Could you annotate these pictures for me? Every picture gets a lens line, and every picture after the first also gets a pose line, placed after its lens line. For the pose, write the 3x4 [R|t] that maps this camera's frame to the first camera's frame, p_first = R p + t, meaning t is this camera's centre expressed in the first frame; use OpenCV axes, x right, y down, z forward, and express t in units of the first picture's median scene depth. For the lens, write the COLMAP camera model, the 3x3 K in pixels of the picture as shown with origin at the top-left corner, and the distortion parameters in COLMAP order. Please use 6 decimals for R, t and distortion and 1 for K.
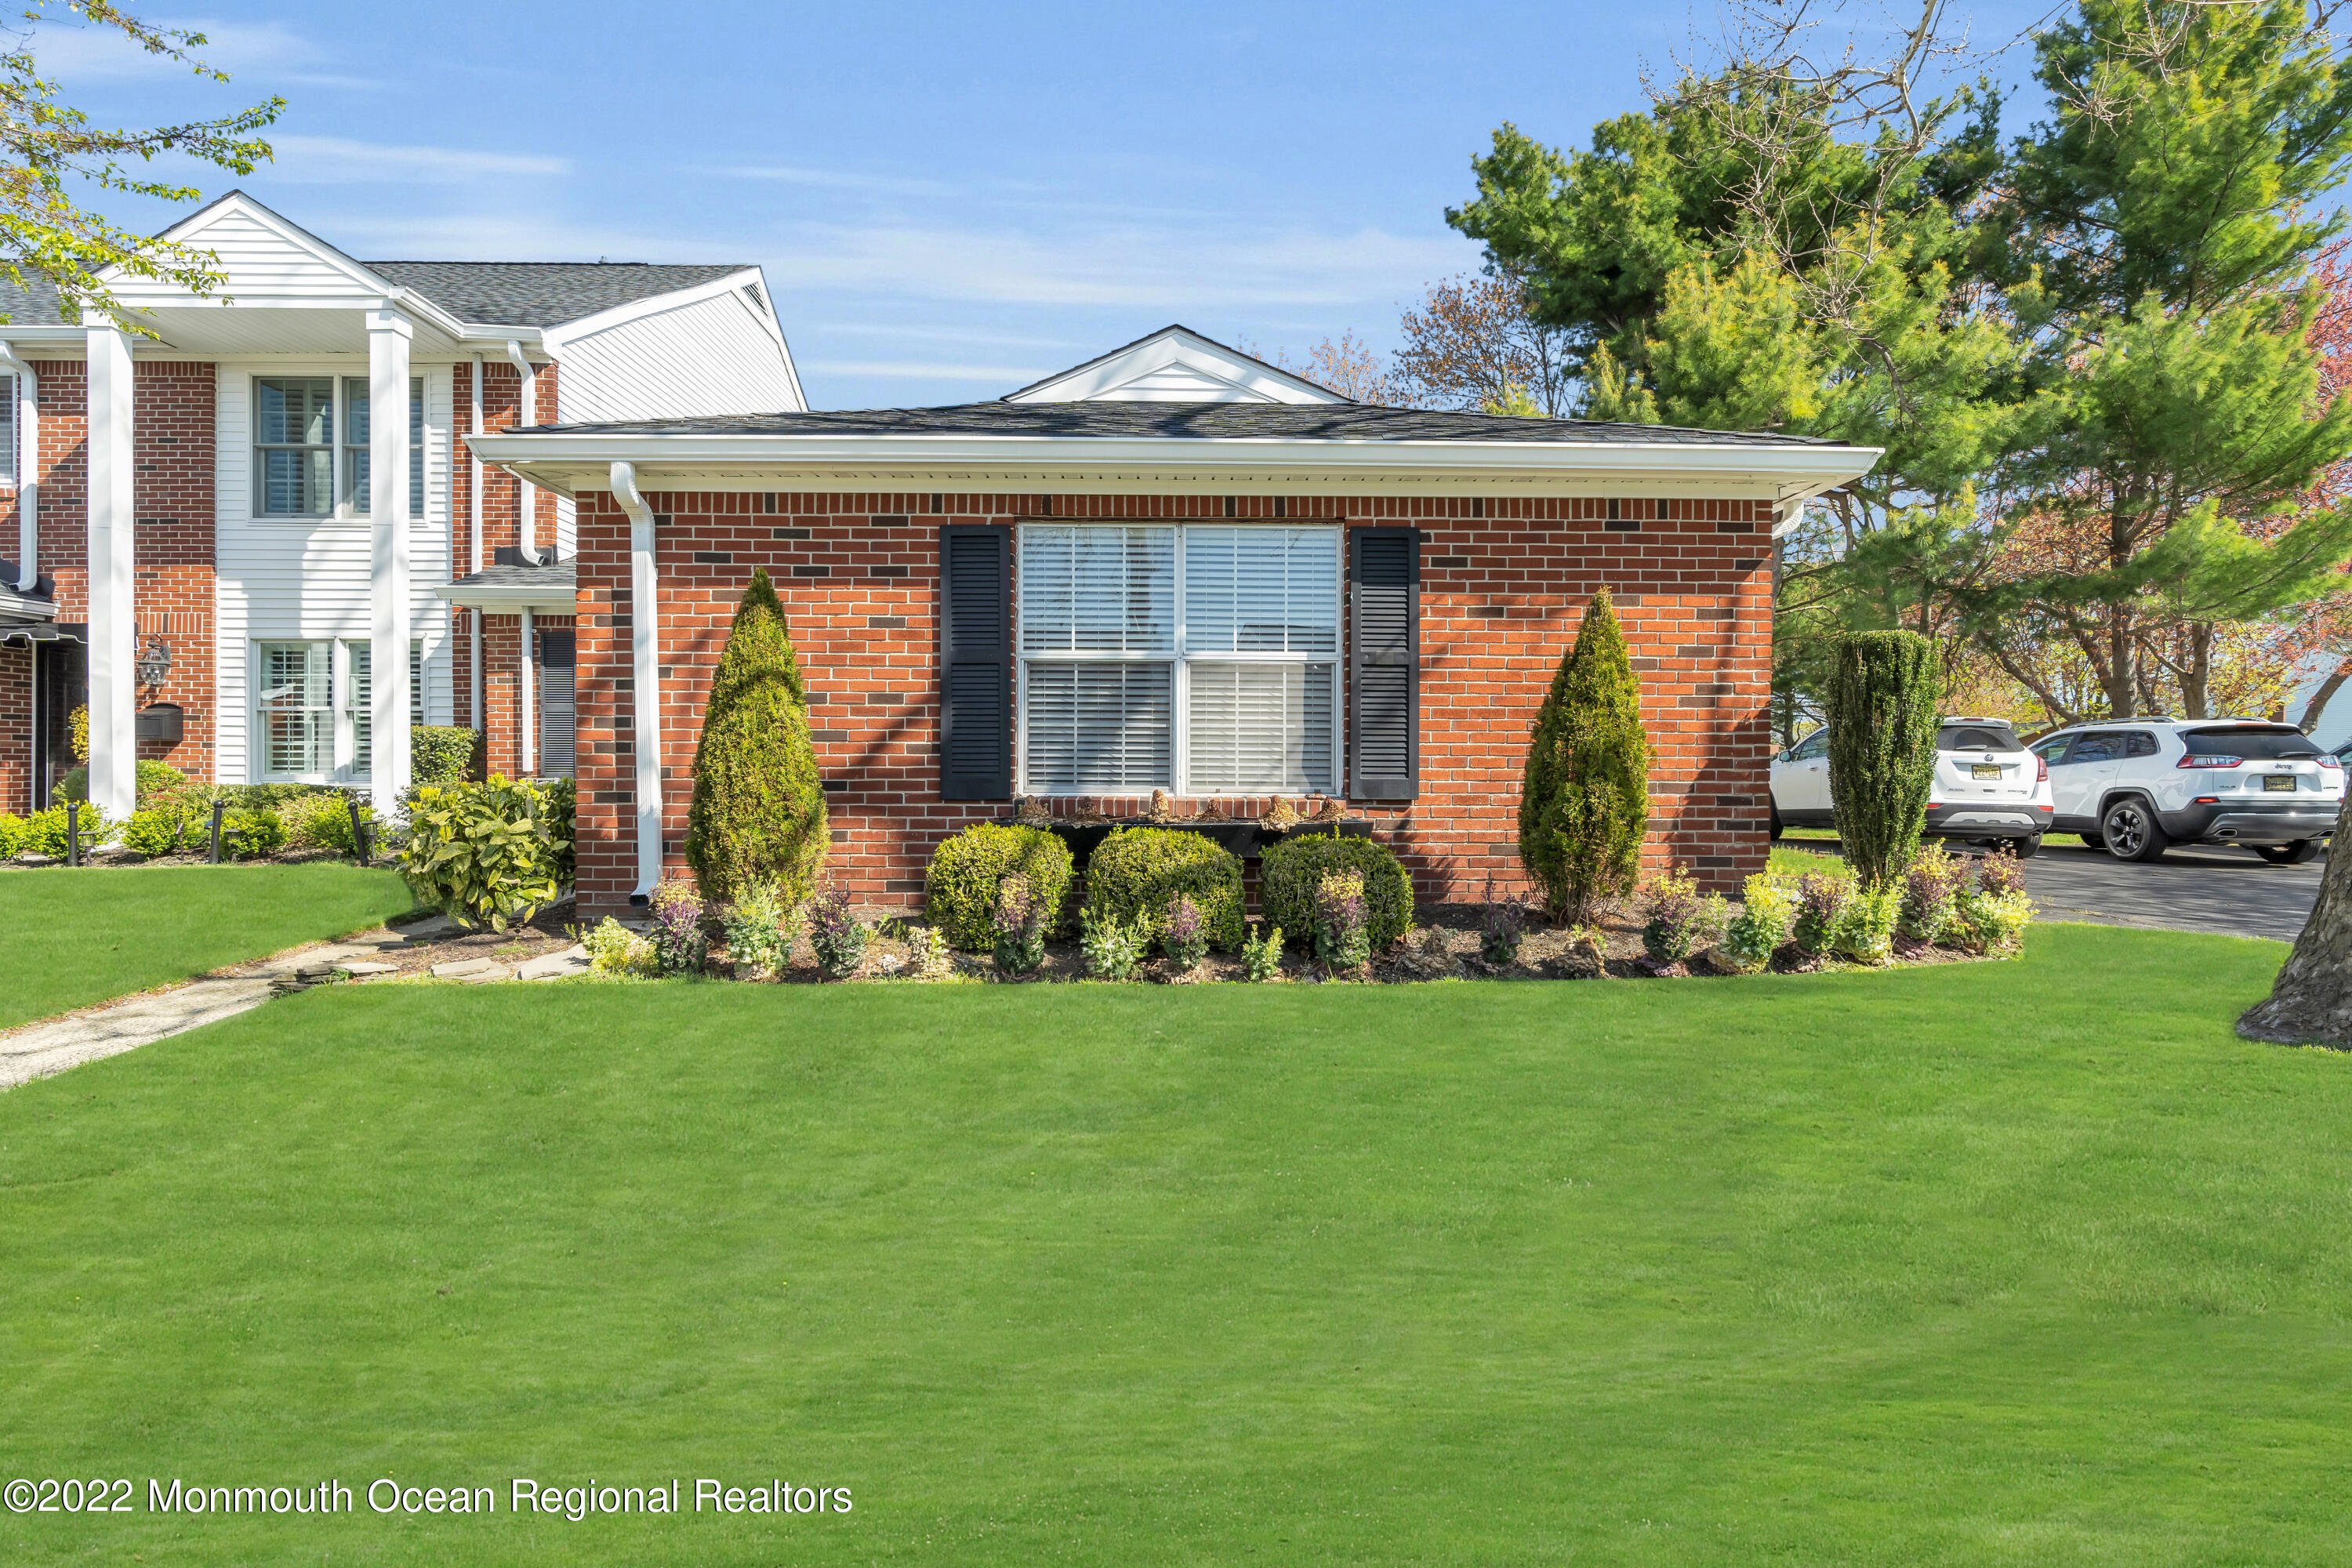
lens RADIAL K [[1079.0, 0, 1186.2], [0, 1079.0, 781.8], [0, 0, 1]] dist [-0.004773, -0.000041]
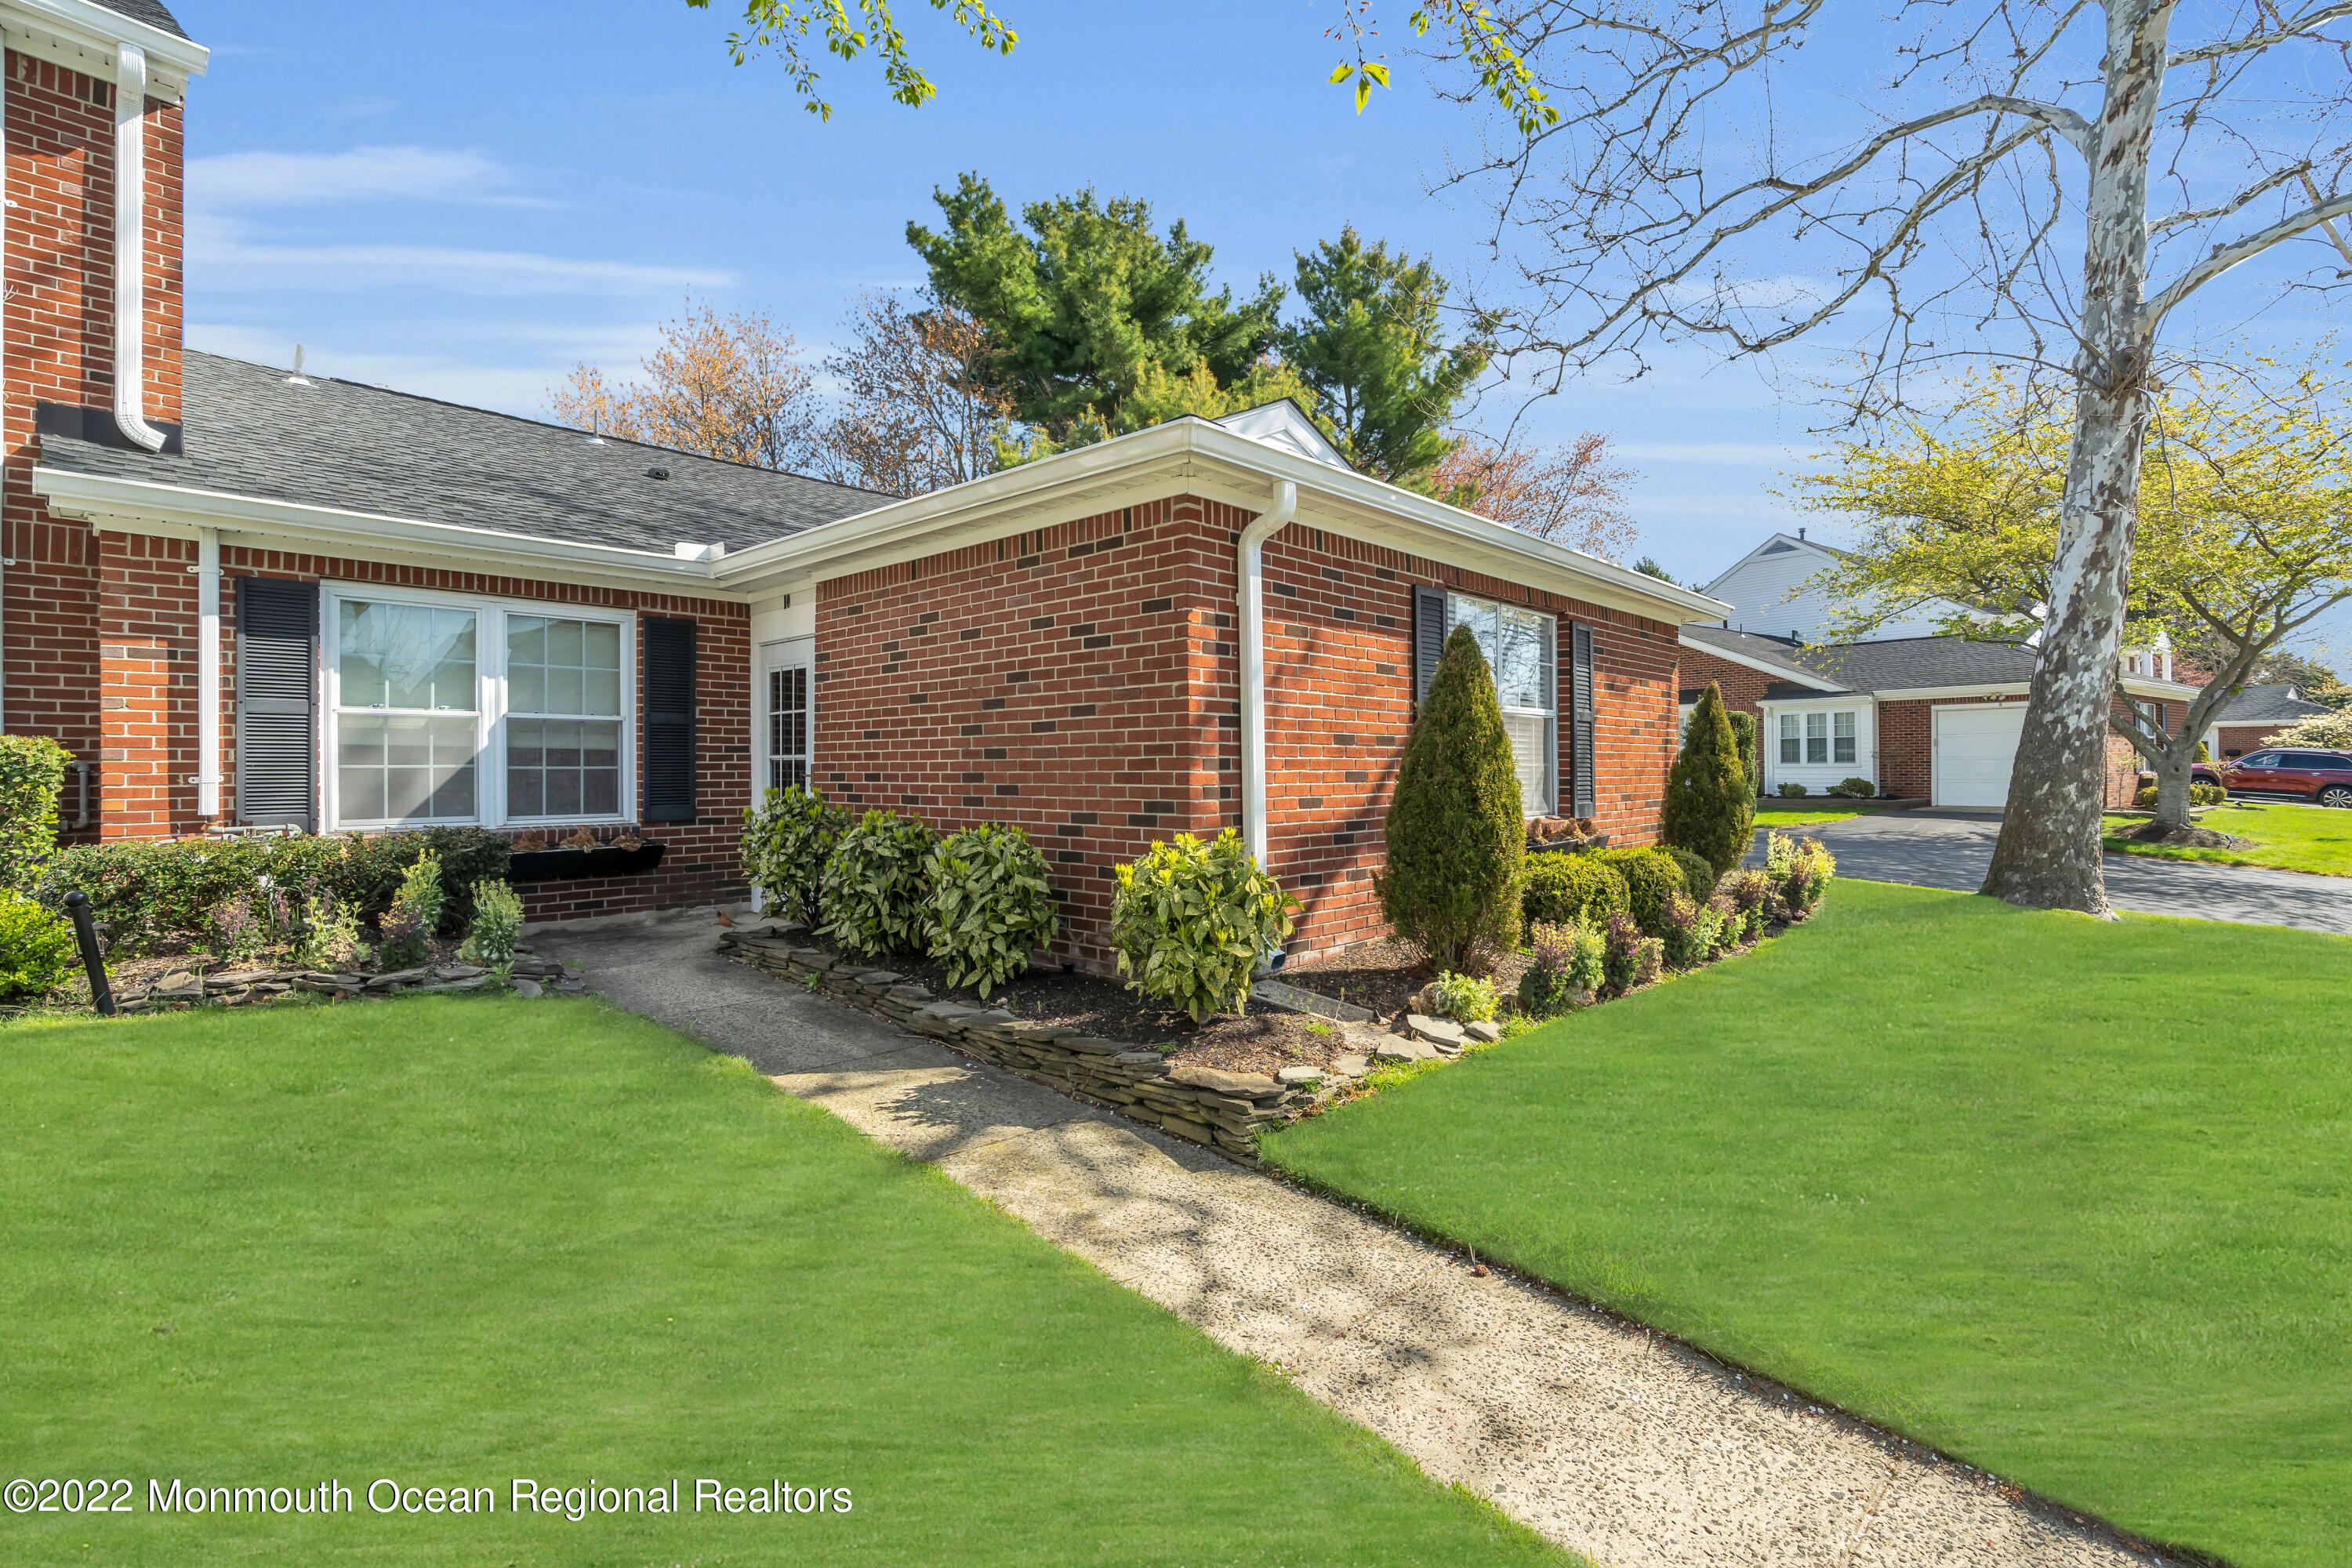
lens RADIAL K [[1079.0, 0, 1180.7], [0, 1079.0, 772.4], [0, 0, 1]] dist [-0.004773, -0.000041]
pose [[0.699500, -0.006961, 0.714599, -1.163066], [0.010045, 0.999950, -0.000092, -0.047894], [-0.714562, 0.007242, 0.699534, 0.400829]]
